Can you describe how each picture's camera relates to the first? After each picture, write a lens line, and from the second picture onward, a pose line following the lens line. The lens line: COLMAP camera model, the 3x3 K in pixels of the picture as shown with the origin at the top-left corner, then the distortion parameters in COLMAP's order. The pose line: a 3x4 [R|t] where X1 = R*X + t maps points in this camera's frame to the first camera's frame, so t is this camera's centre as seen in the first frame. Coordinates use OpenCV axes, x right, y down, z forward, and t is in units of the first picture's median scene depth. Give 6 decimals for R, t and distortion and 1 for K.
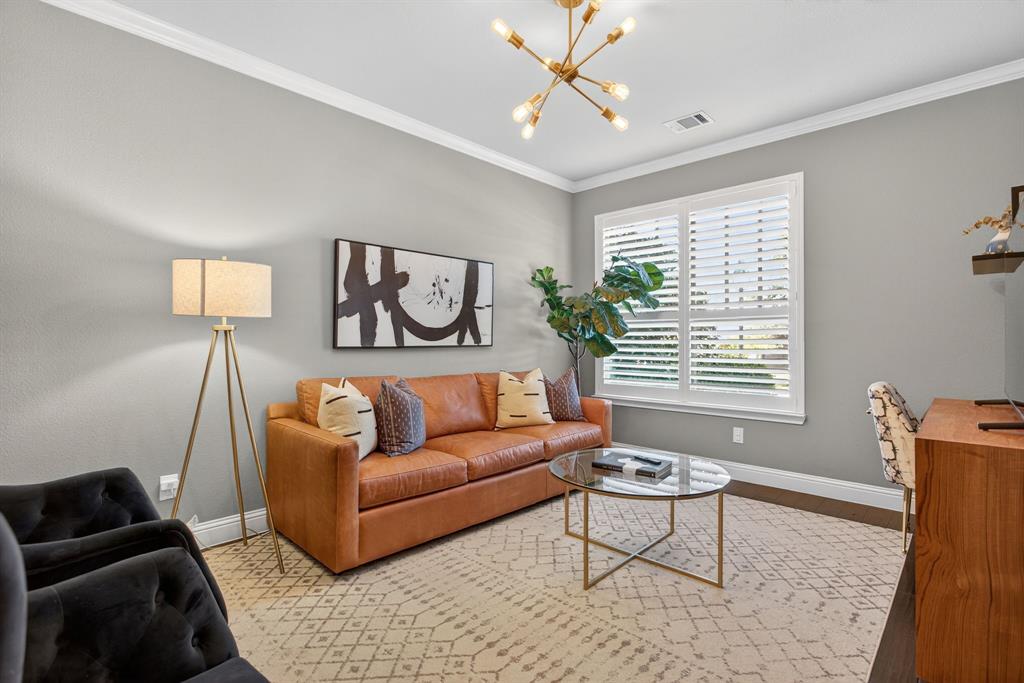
lens RADIAL K [[487.9, 0, 515.7], [0, 487.9, 339.1], [0, 0, 1]] dist [-0.000826, 0.000151]
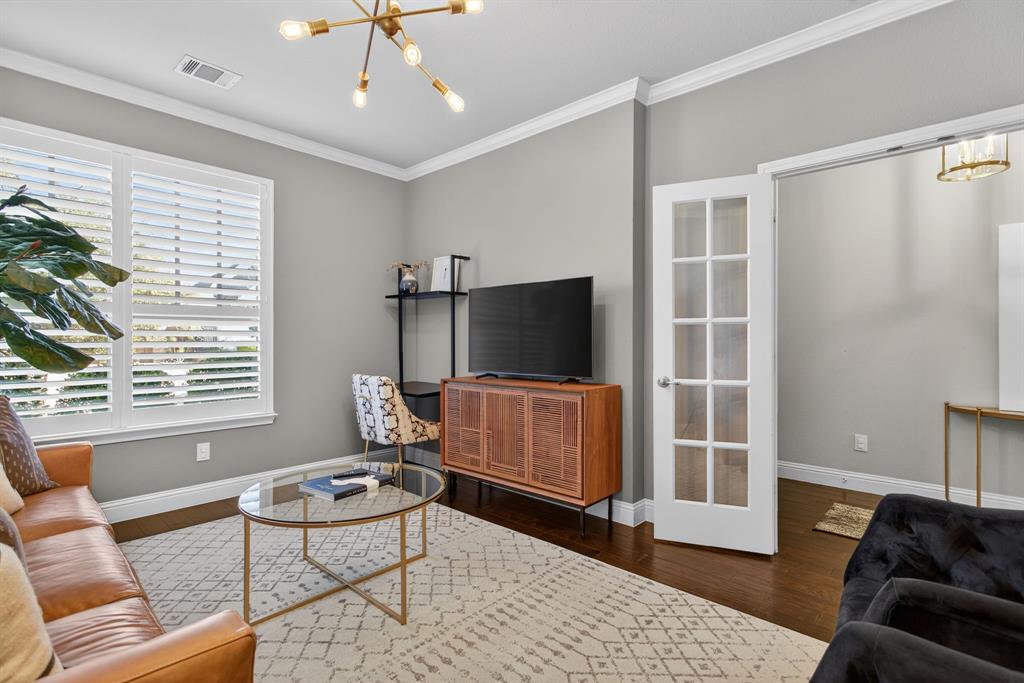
lens RADIAL K [[487.9, 0, 515.7], [0, 487.9, 339.1], [0, 0, 1]] dist [-0.000826, 0.000151]
pose [[-0.023861, -0.000297, 0.999715, -0.631689], [-0.001646, 0.999999, 0.000258, -0.007450], [-0.999714, -0.001640, -0.023861, 0.686331]]
